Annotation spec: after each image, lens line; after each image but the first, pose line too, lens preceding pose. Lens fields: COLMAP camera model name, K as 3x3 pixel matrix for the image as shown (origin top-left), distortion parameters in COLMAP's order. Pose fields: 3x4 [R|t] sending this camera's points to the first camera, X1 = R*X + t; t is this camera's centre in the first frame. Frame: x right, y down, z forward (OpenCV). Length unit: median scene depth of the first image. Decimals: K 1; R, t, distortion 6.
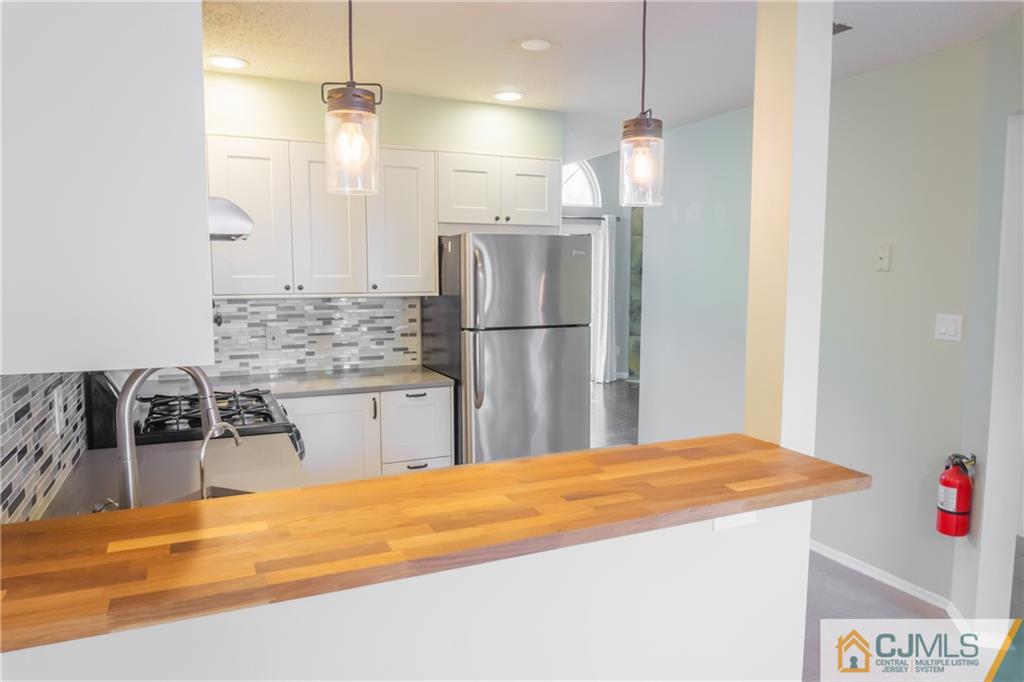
lens RADIAL K [[676.2, 0, 512.0], [0, 676.2, 341.0], [0, 0, 1]] dist [-0.000203, -0.000725]
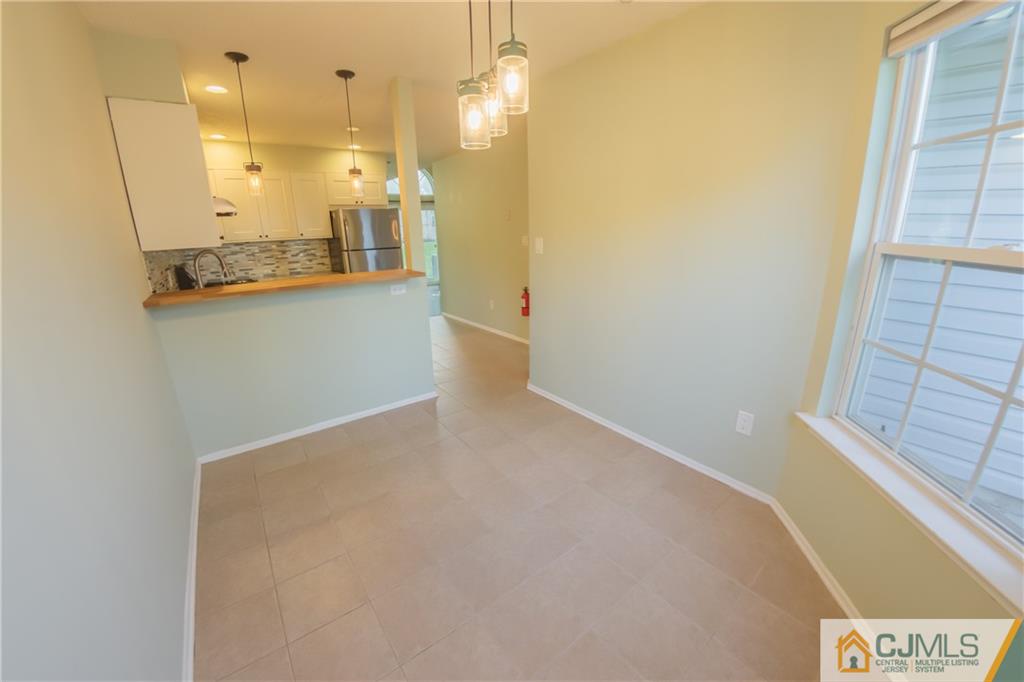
lens RADIAL K [[376.4, 0, 514.6], [0, 376.4, 339.6], [0, 0, 1]] dist [-0.070474, 0.006391]
pose [[0.974313, -0.082059, 0.209714, 0.194668], [0.043875, 0.982572, 0.180629, 0.071207], [-0.220881, -0.166788, 0.960934, -0.376361]]
